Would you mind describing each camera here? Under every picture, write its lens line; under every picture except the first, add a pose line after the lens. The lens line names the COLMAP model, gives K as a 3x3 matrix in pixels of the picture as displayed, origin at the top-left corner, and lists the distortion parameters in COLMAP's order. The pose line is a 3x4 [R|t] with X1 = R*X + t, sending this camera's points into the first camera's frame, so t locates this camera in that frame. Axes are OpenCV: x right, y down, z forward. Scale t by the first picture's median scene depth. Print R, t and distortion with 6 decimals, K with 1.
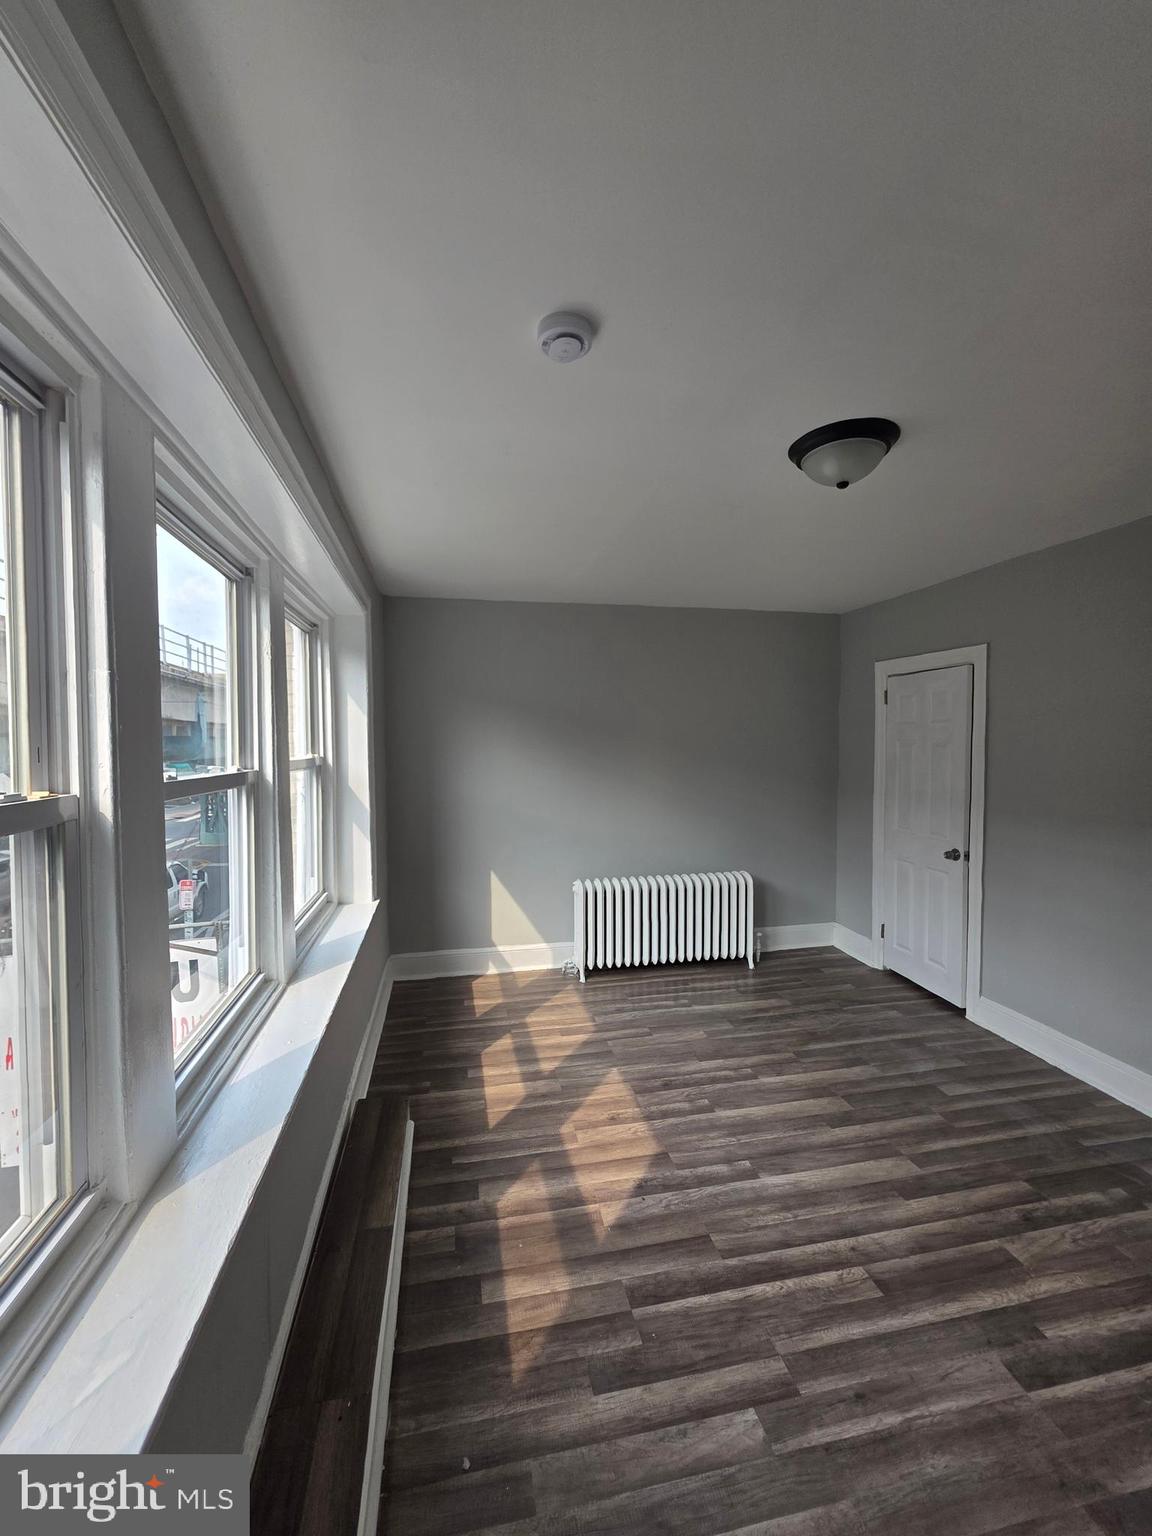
lens RADIAL K [[613.7, 0, 571.7], [0, 613.7, 776.6], [0, 0, 1]] dist [-0.000819, 0.001352]
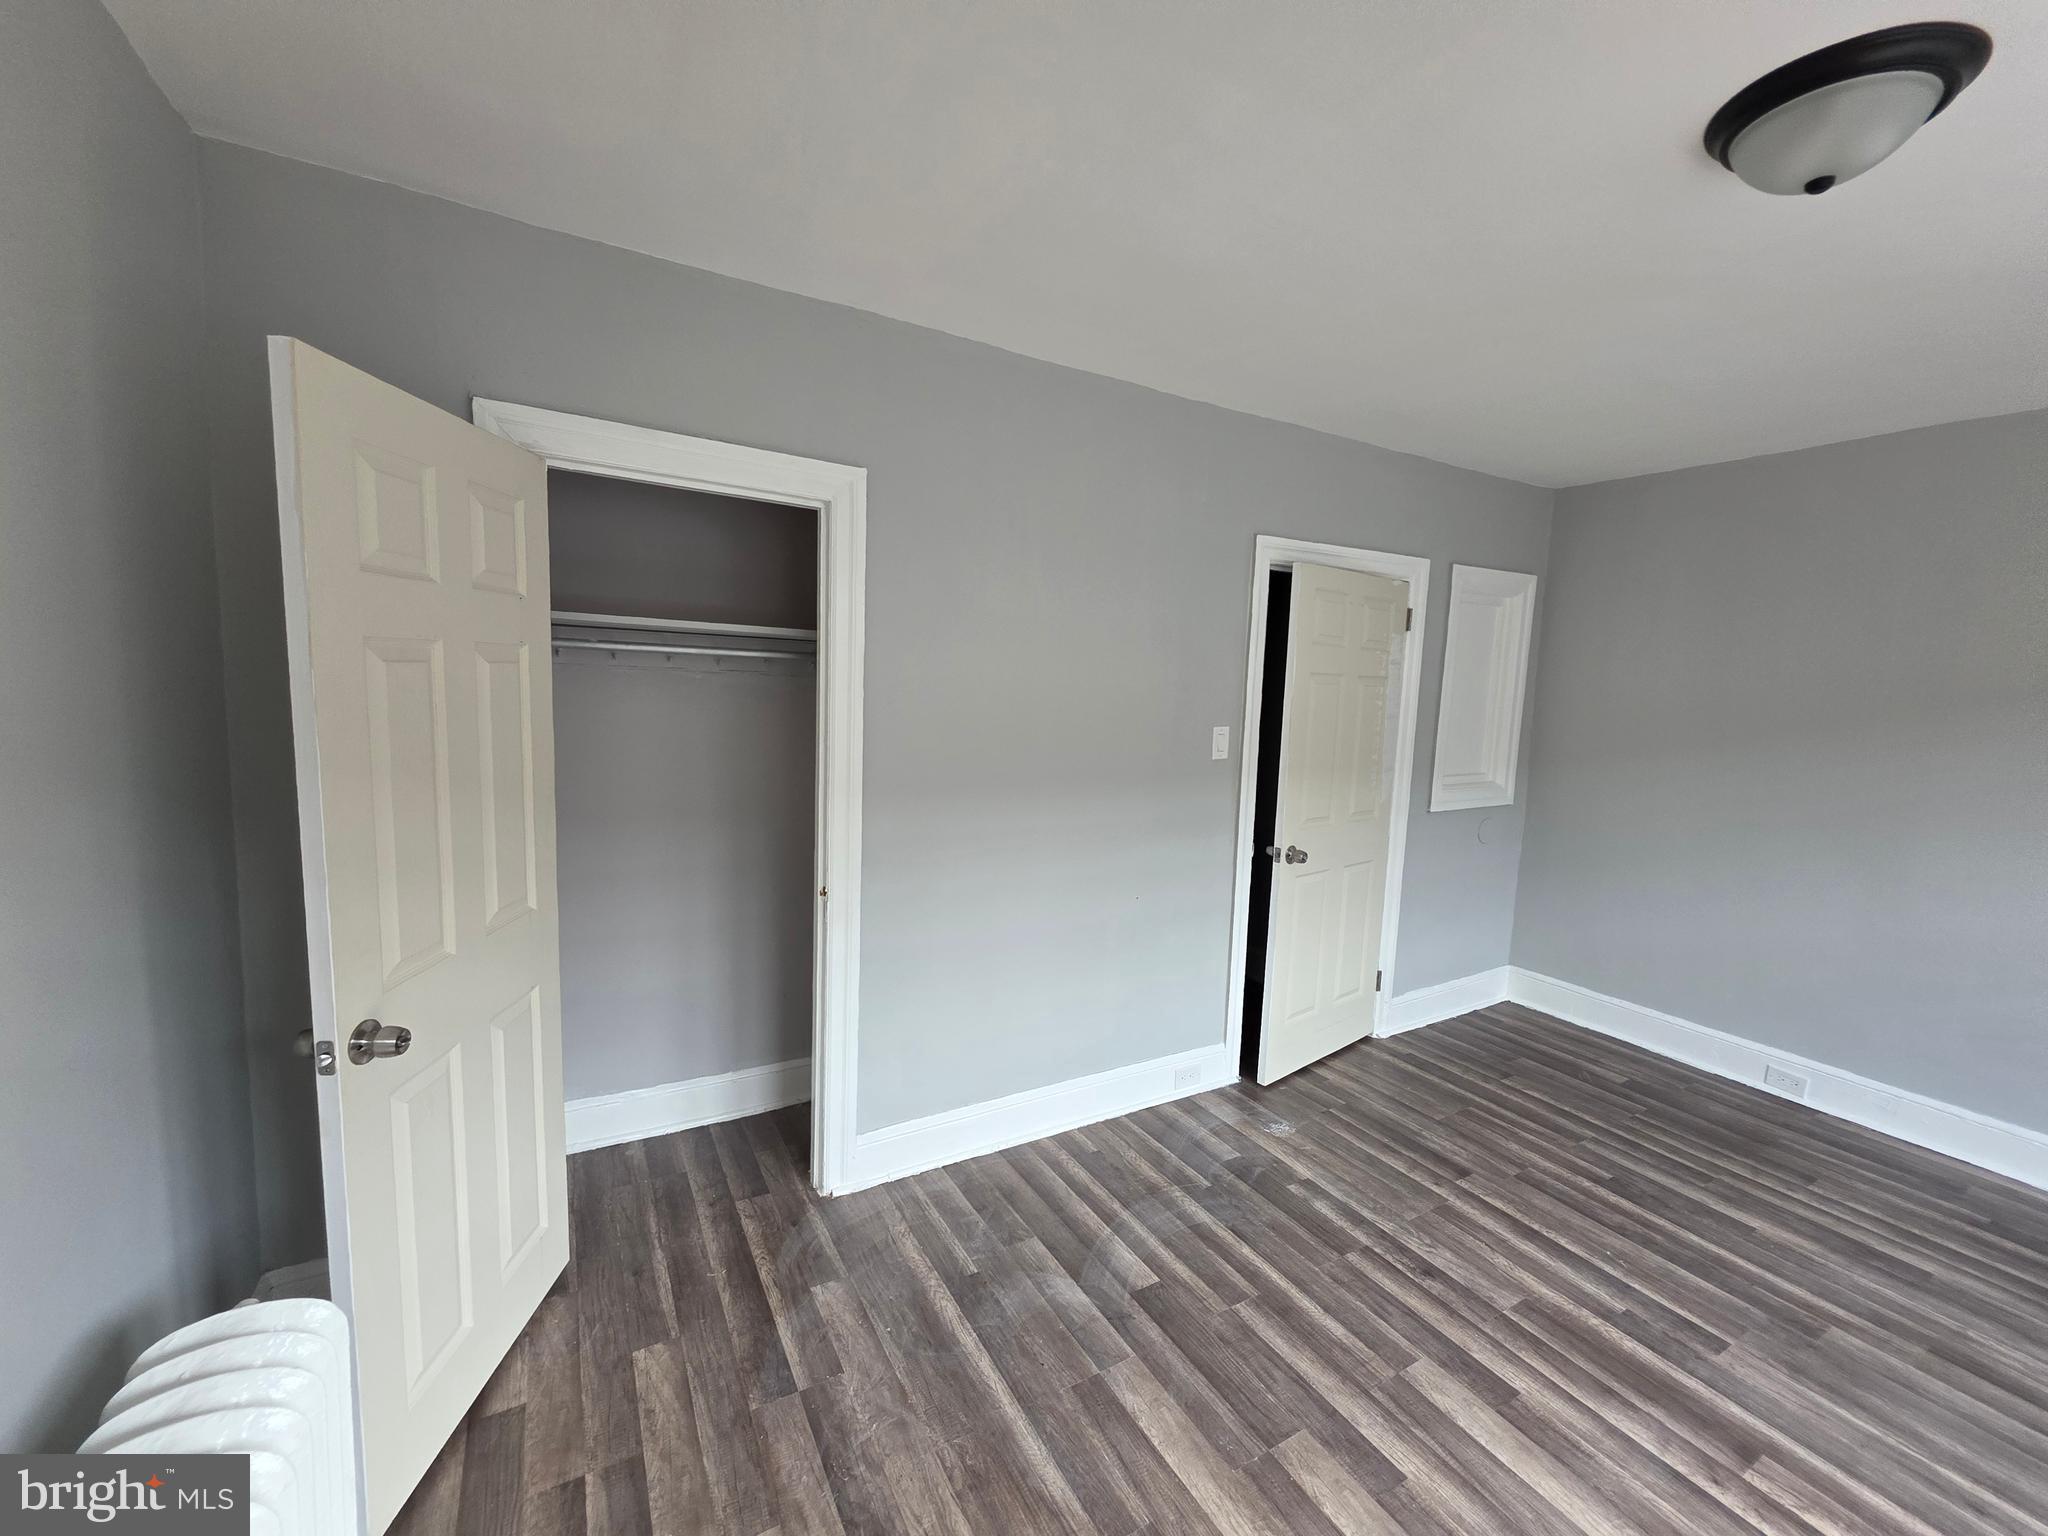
lens RADIAL K [[818.2, 0, 1025.8], [0, 818.2, 758.8], [0, 0, 1]] dist [-0.000819, 0.001352]
pose [[-0.316215, -0.099925, 0.943411, -0.030167], [0.020830, 0.993466, 0.112209, -0.063212], [-0.948459, 0.055133, -0.312067, 1.310409]]
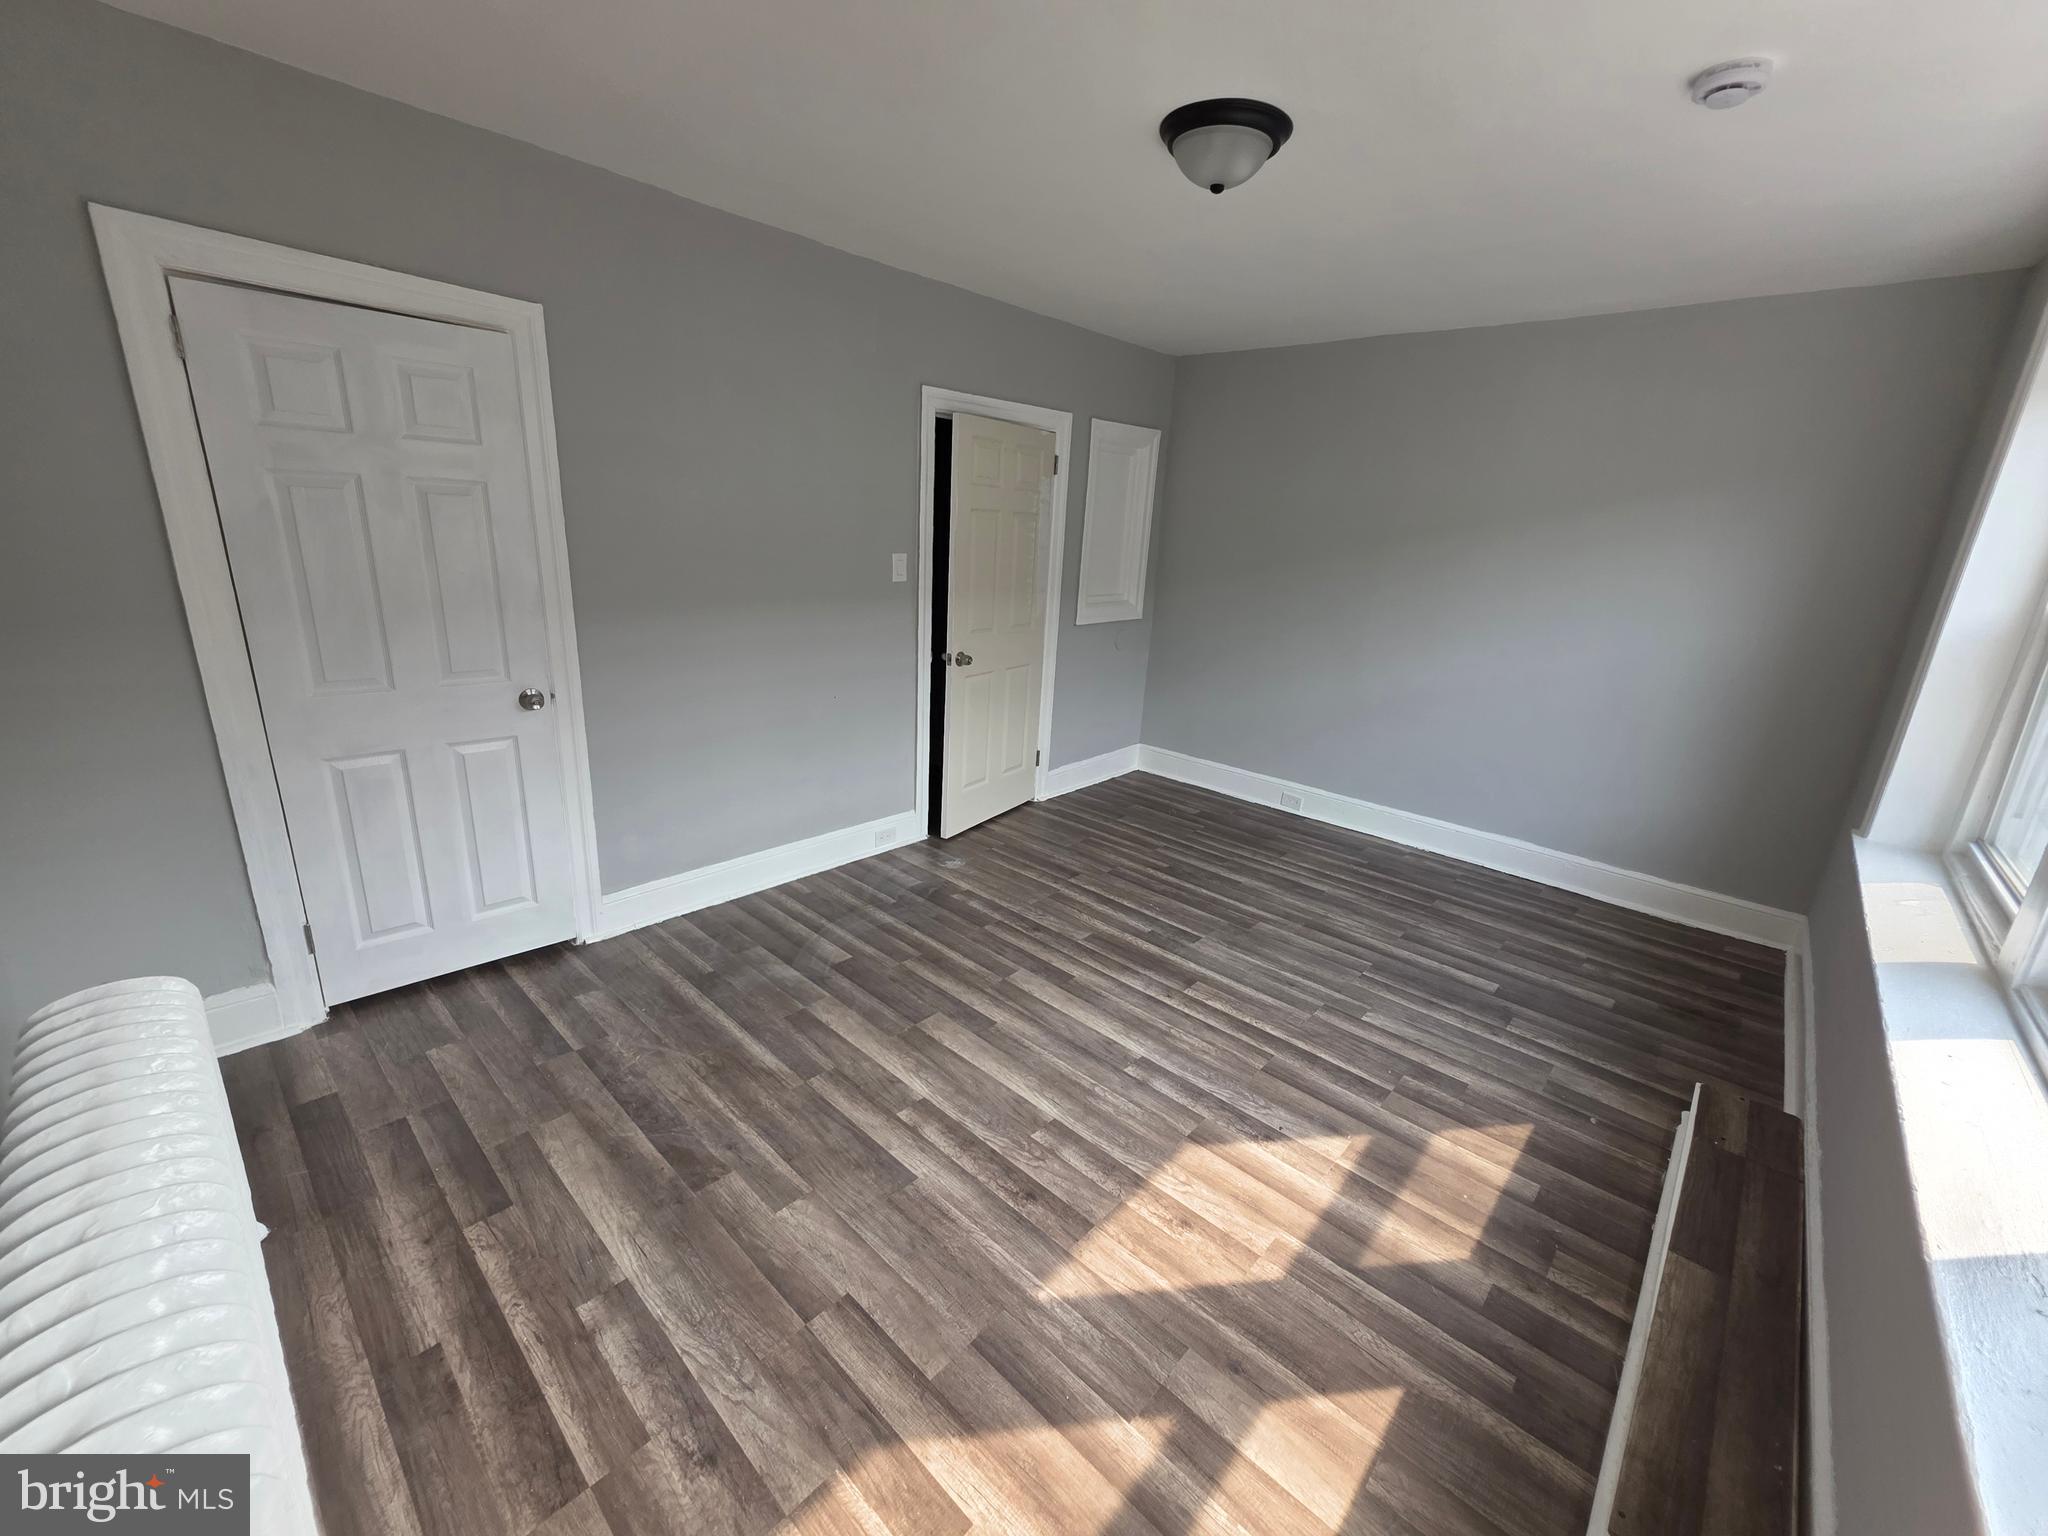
lens RADIAL K [[818.2, 0, 1027.1], [0, 818.2, 759.9], [0, 0, 1]] dist [-0.000819, 0.001352]
pose [[-0.587820, -0.250011, 0.769391, -0.292949], [-0.002981, 0.951712, 0.306977, -0.066330], [-0.808986, 0.178154, -0.560181, 1.349304]]
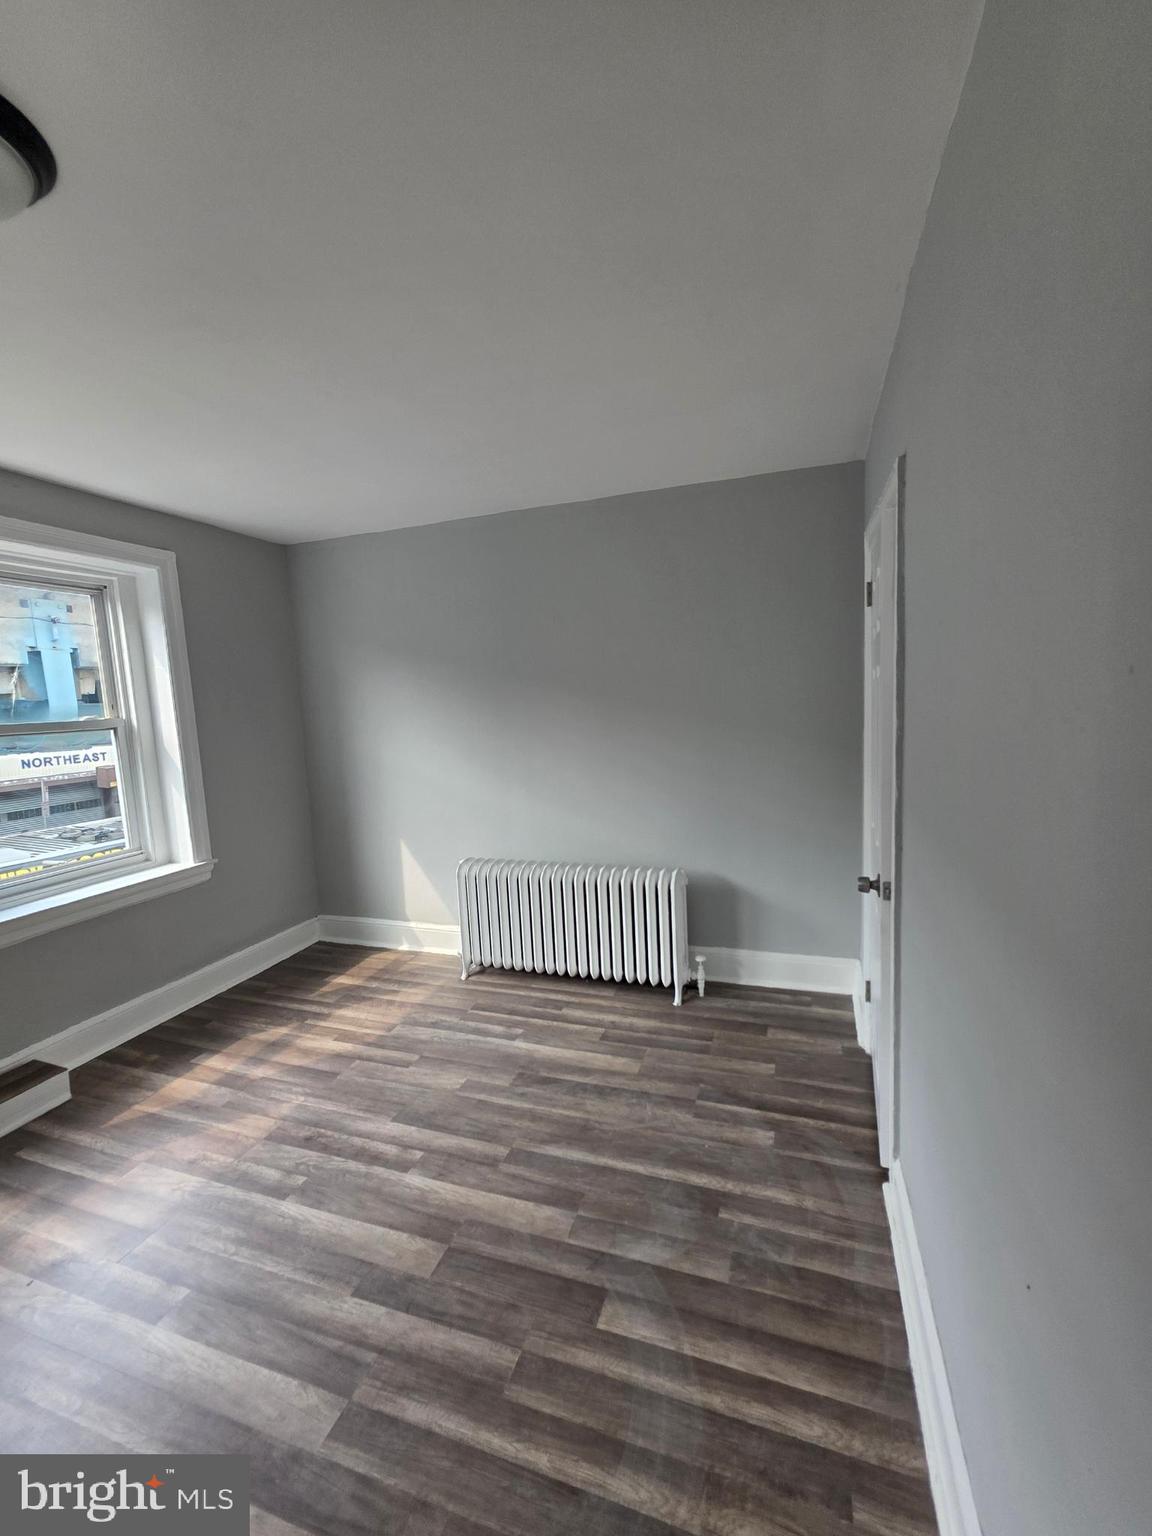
lens RADIAL K [[613.7, 0, 596.4], [0, 613.7, 782.2], [0, 0, 1]] dist [-0.000819, 0.001352]
pose [[0.871677, 0.038912, -0.488533, 0.846661], [0.006451, 0.995845, 0.090830, -0.015044], [0.490038, -0.082326, 0.867805, 0.552087]]
